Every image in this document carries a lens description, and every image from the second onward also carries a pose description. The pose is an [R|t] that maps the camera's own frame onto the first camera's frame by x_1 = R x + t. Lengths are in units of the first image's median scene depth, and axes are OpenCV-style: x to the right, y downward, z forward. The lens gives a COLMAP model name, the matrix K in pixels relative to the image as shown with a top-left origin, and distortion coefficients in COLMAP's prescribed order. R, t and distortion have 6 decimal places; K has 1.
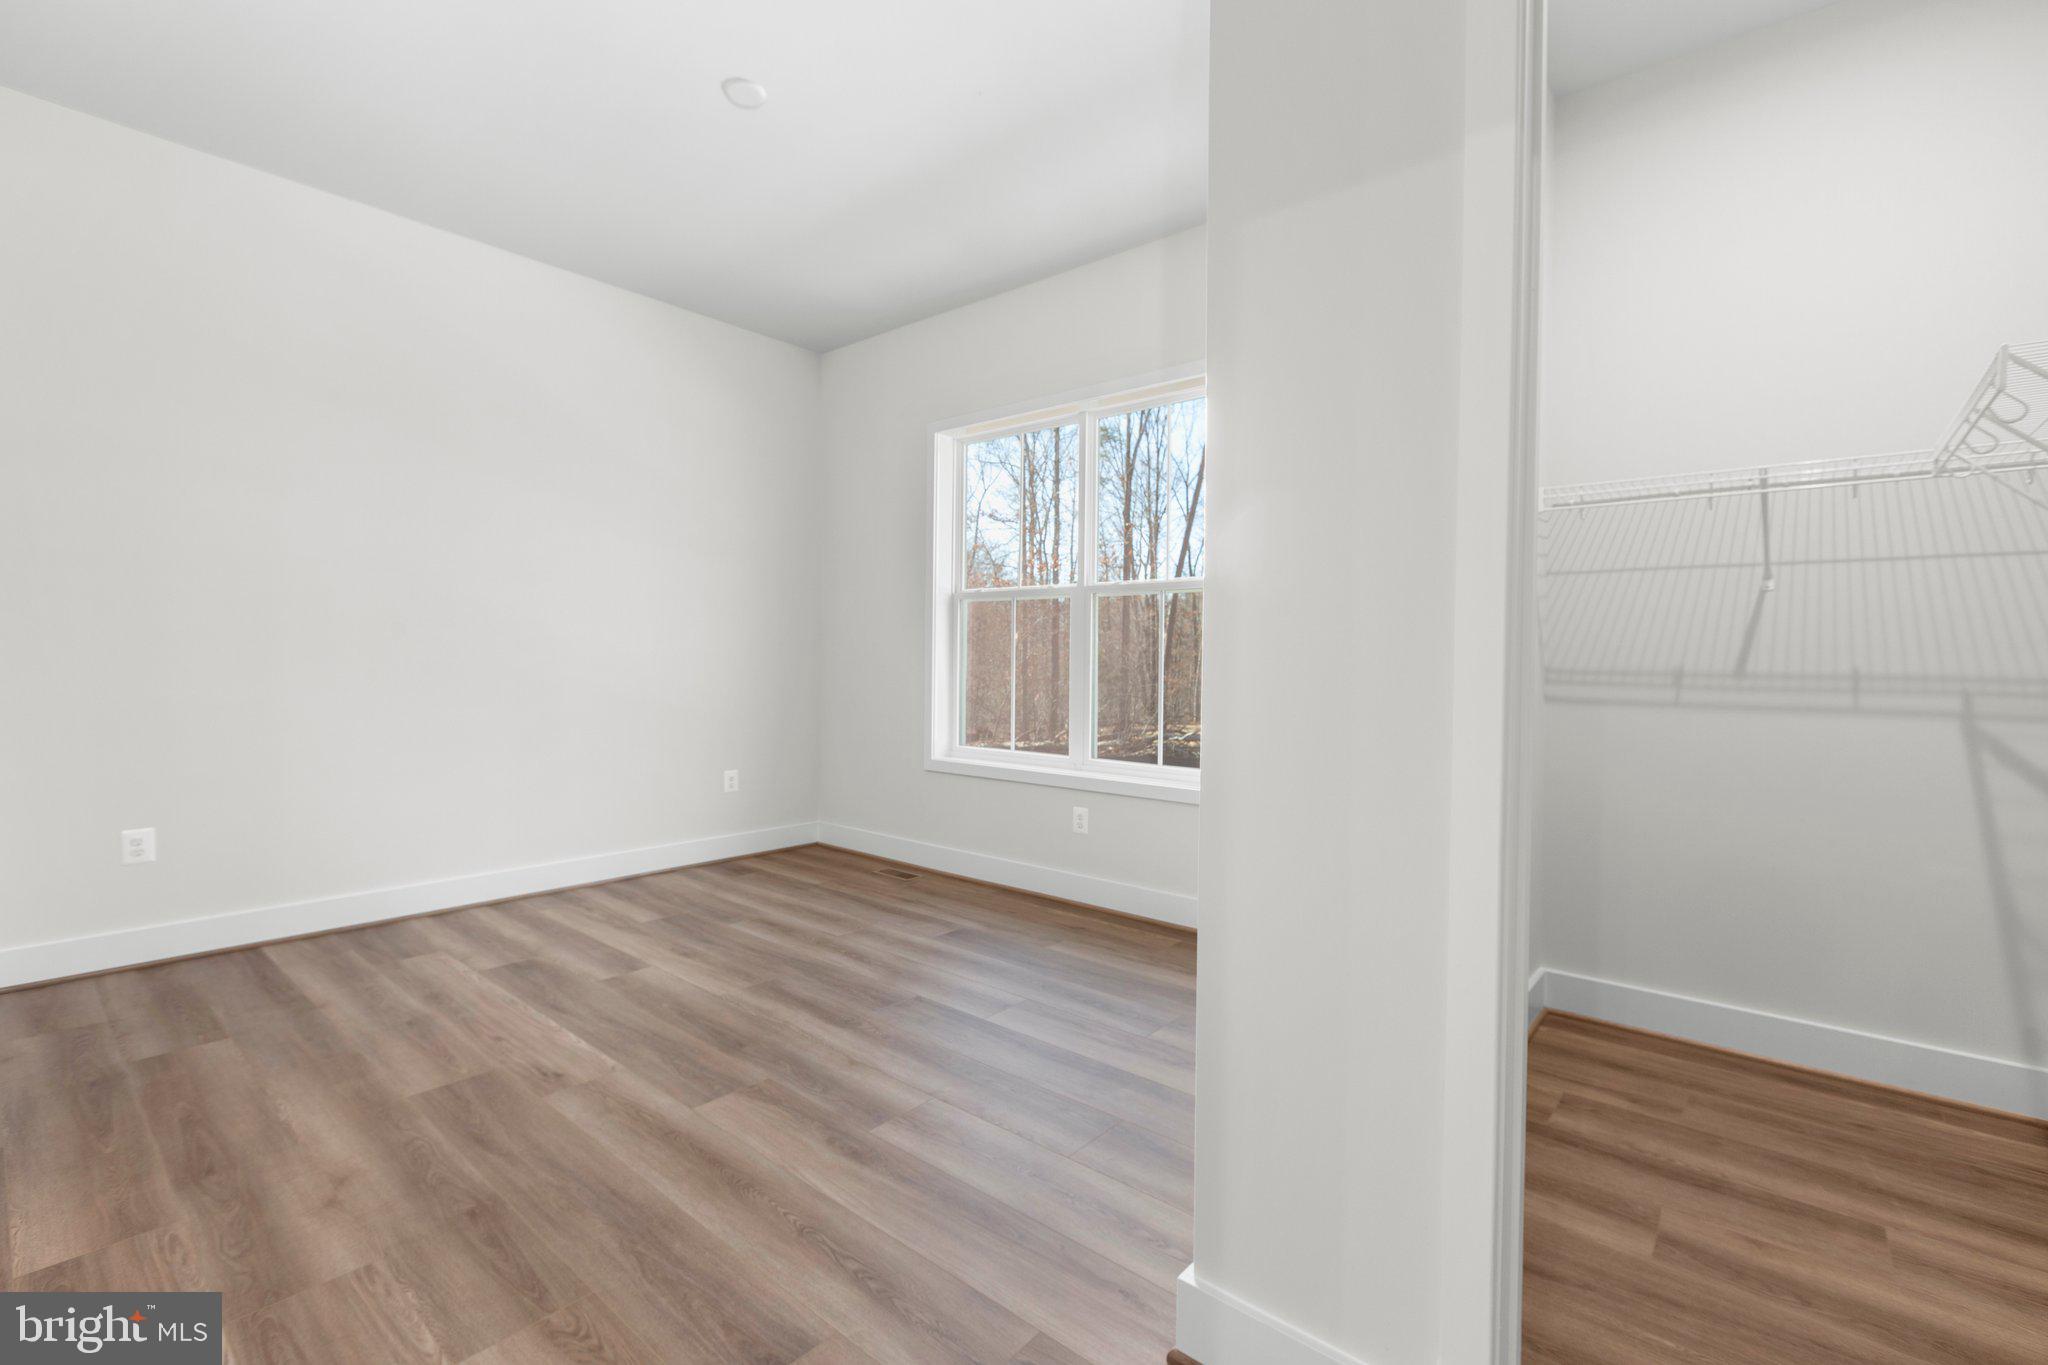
lens RADIAL K [[934.0, 0, 1032.7], [0, 934.0, 680.8], [0, 0, 1]] dist [0.002860, -0.001608]
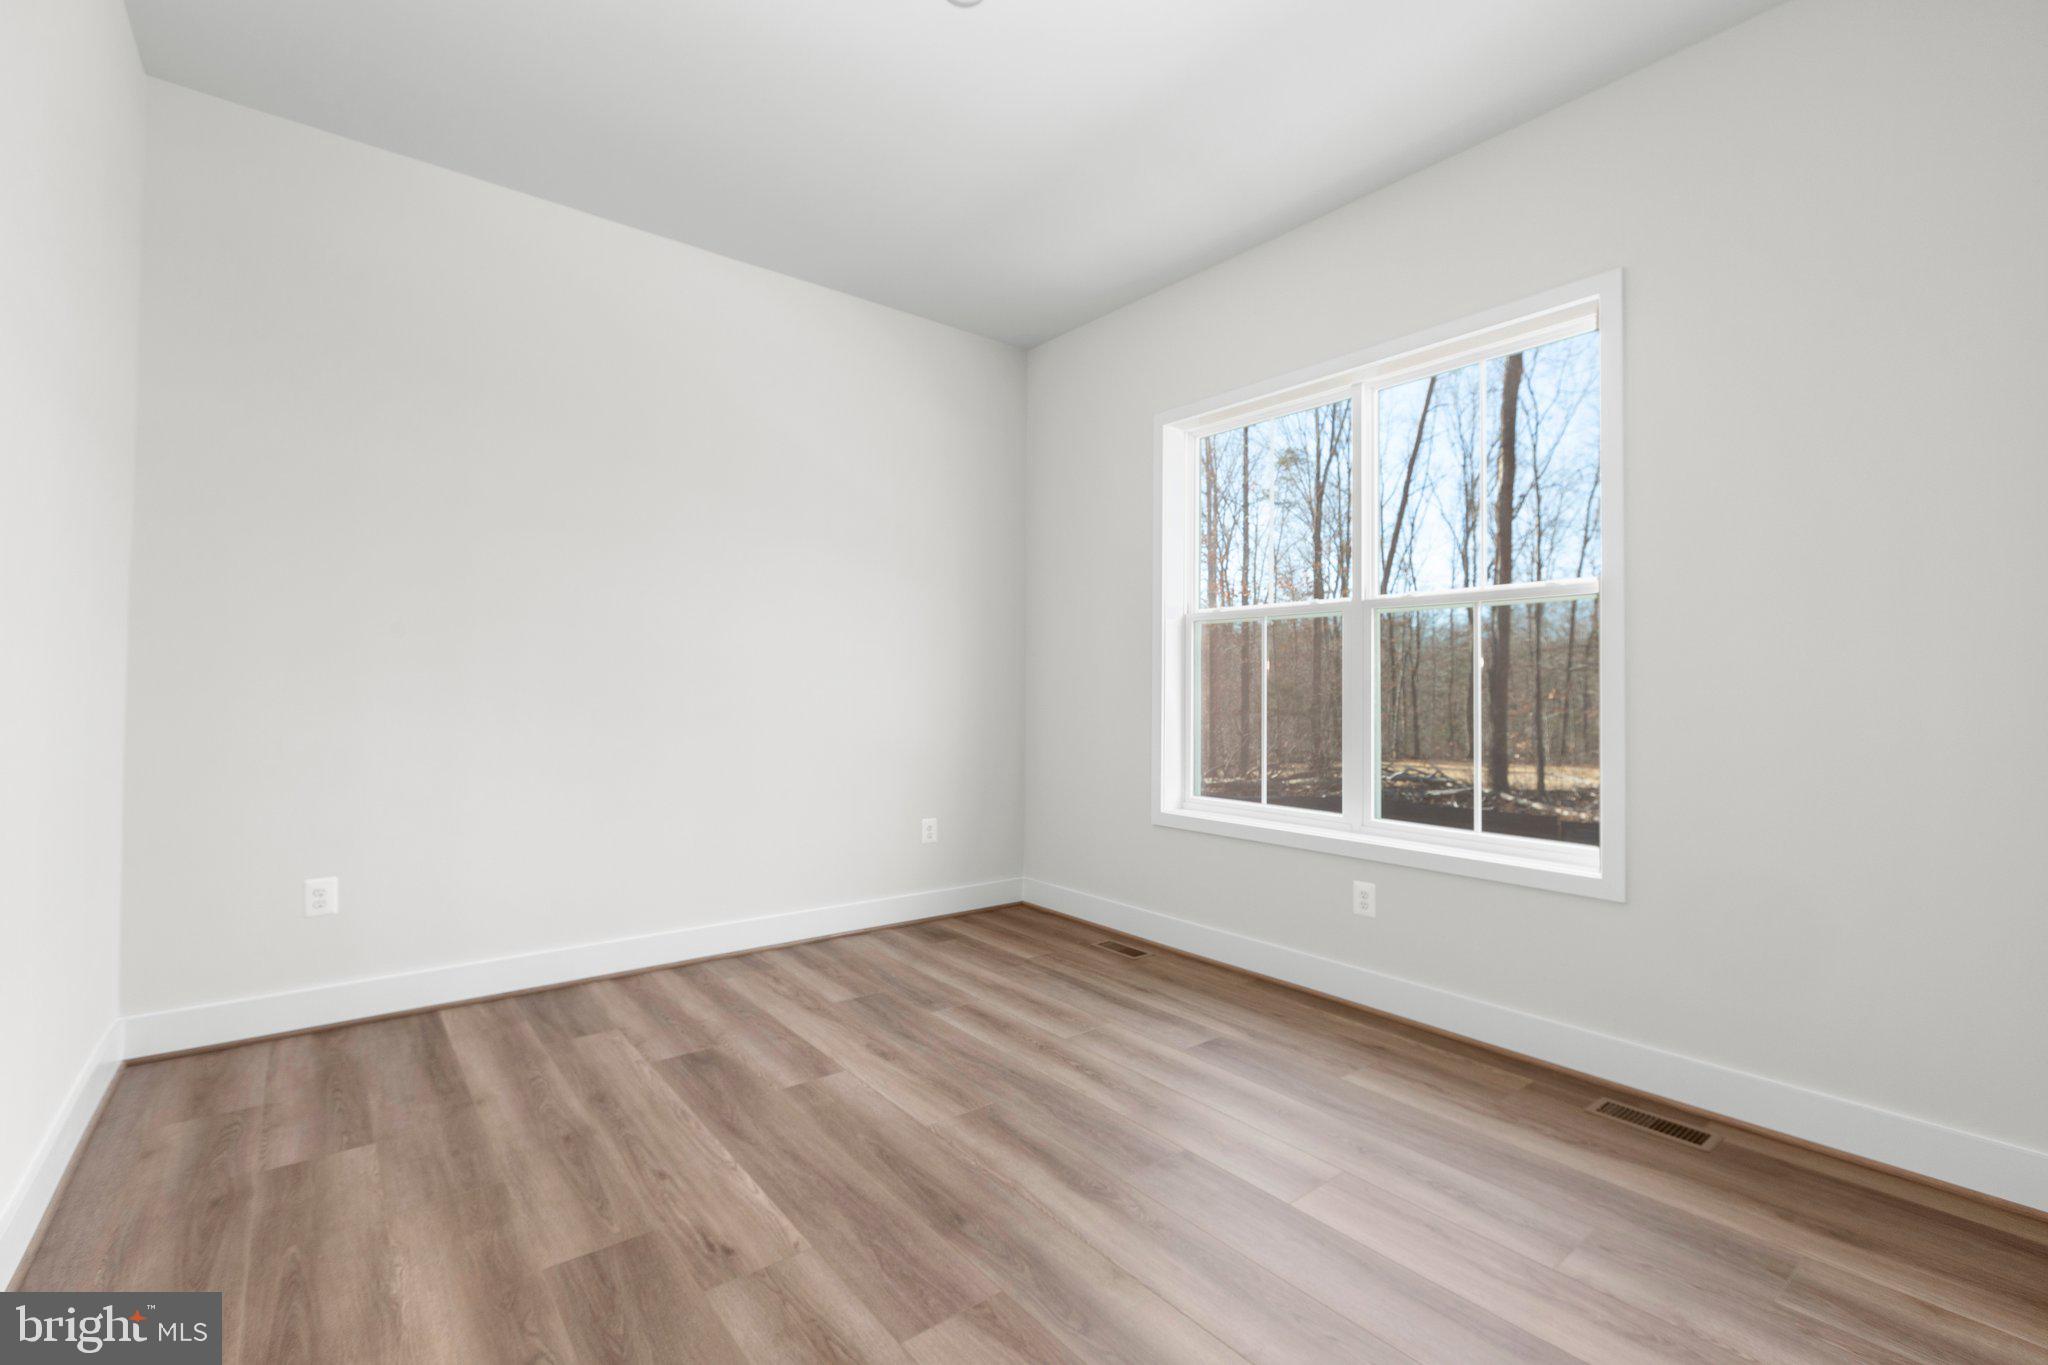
lens RADIAL K [[934.0, 0, 1030.4], [0, 934.0, 669.1], [0, 0, 1]] dist [0.002860, -0.001608]
pose [[0.982152, -0.005993, -0.187995, -0.084239], [-0.002791, 0.998918, -0.046425, -0.006498], [0.188070, 0.046121, 0.981072, 0.193901]]
